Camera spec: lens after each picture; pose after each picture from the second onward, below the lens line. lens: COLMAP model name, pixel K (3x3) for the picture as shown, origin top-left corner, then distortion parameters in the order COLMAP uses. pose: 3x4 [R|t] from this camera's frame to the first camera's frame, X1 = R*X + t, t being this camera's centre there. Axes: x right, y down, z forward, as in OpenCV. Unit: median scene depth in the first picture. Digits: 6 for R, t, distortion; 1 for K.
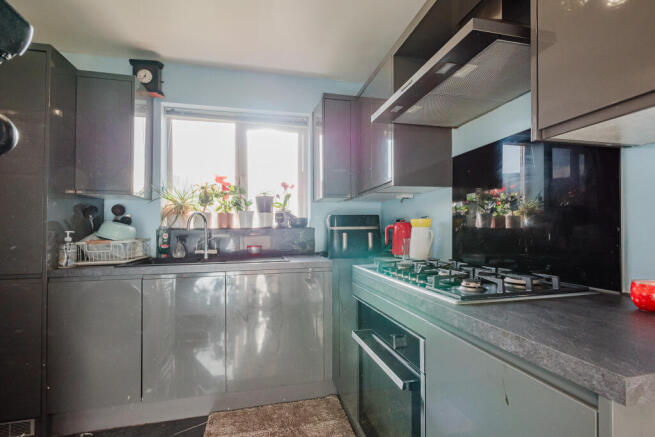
lens RADIAL K [[314.6, 0, 327.5], [0, 314.6, 218.5], [0, 0, 1]] dist [-0.000019, 0.000003]
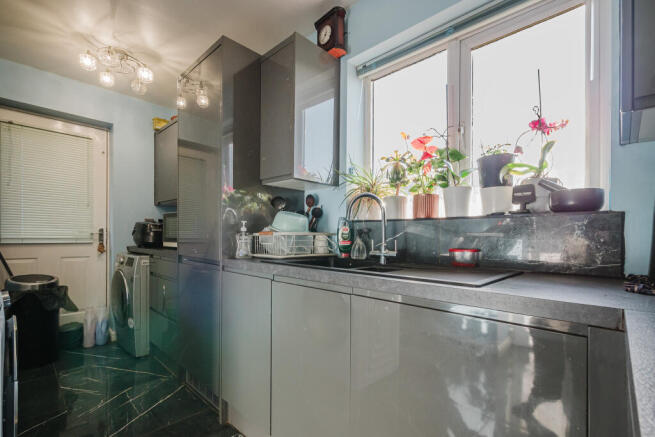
lens RADIAL K [[304.3, 0, 328.7], [0, 304.3, 233.6], [0, 0, 1]] dist [-0.000560, 0.000081]
pose [[0.546332, 0.002023, -0.837566, 0.079483], [0.013039, 0.999855, 0.010920, 0.052103], [0.837467, -0.016887, 0.546226, 0.512334]]
